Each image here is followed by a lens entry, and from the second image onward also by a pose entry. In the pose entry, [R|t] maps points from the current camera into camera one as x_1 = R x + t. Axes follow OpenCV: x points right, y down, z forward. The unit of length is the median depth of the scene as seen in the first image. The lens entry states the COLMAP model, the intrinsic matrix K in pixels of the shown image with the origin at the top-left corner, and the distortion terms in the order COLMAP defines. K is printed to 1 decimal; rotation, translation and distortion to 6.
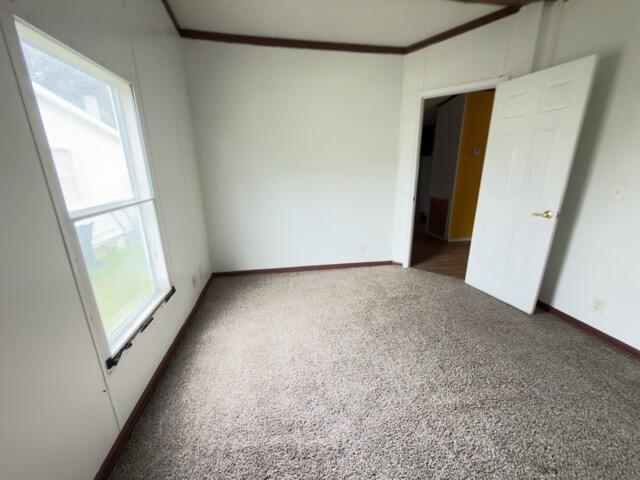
lens RADIAL K [[254.5, 0, 320.0], [0, 254.5, 240.0], [0, 0, 1]] dist [0.000589, 0.000096]
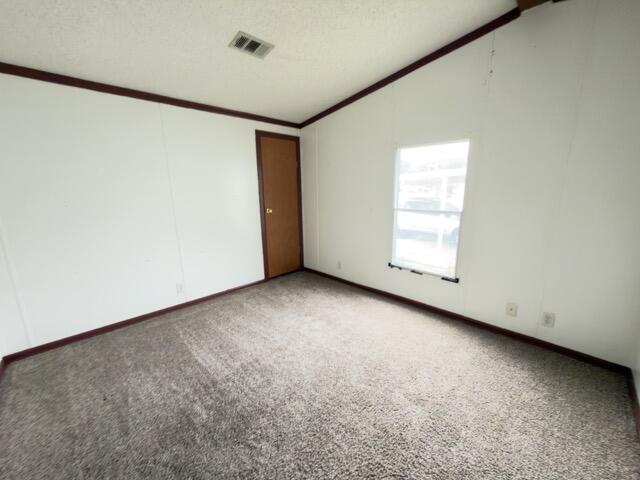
lens RADIAL K [[254.5, 0, 320.0], [0, 254.5, 240.0], [0, 0, 1]] dist [0.000589, 0.000096]
pose [[-0.819072, 0.138541, -0.556712, 0.808204], [-0.133836, 0.897483, 0.420253, -0.512415], [0.557862, 0.418725, -0.716561, 1.642112]]
